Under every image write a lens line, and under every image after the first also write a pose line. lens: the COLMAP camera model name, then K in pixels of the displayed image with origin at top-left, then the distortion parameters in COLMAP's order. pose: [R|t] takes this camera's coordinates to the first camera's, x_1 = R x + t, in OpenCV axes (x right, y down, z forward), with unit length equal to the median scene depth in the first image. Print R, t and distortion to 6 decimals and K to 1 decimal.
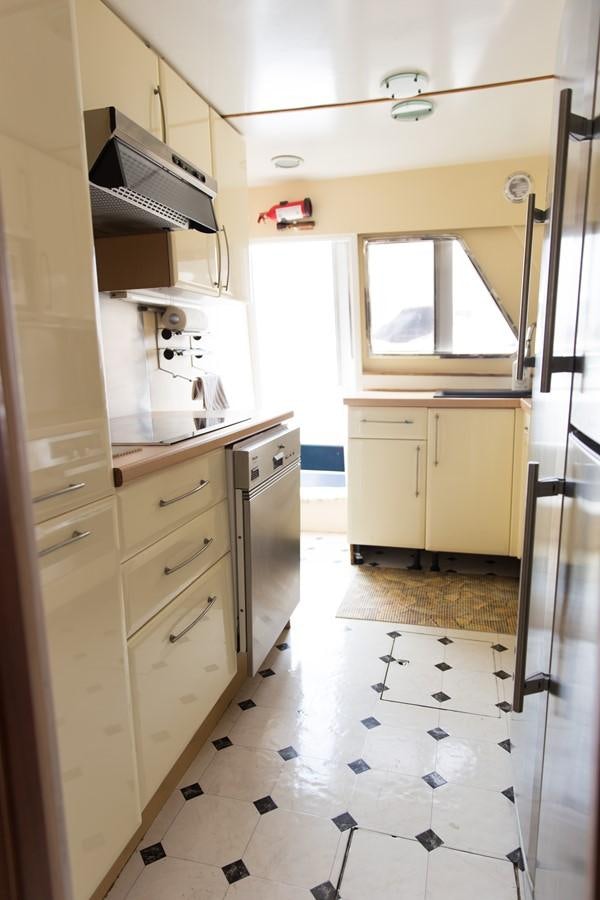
lens RADIAL K [[579.4, 0, 300.0], [0, 579.4, 450.0], [0, 0, 1]] dist [-0.003041, -0.000760]
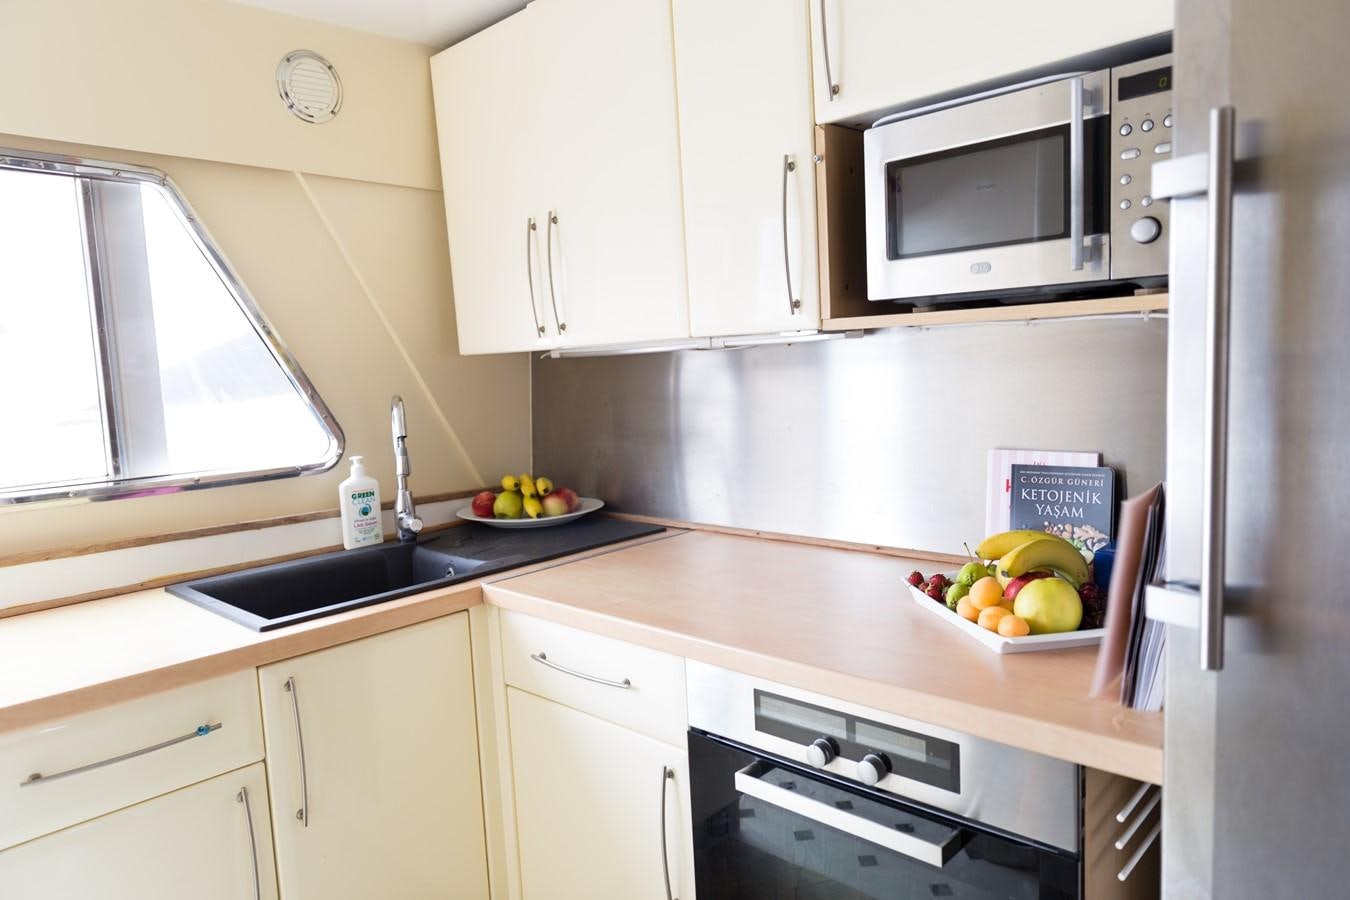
lens RADIAL K [[869.1, 0, 675.0], [0, 869.1, 450.0], [0, 0, 1]] dist [-0.003041, -0.000760]
pose [[0.468191, -0.103340, 0.877564, -0.083704], [0.190486, 0.981591, 0.013964, -0.140355], [-0.862851, 0.160626, 0.479256, 0.476996]]
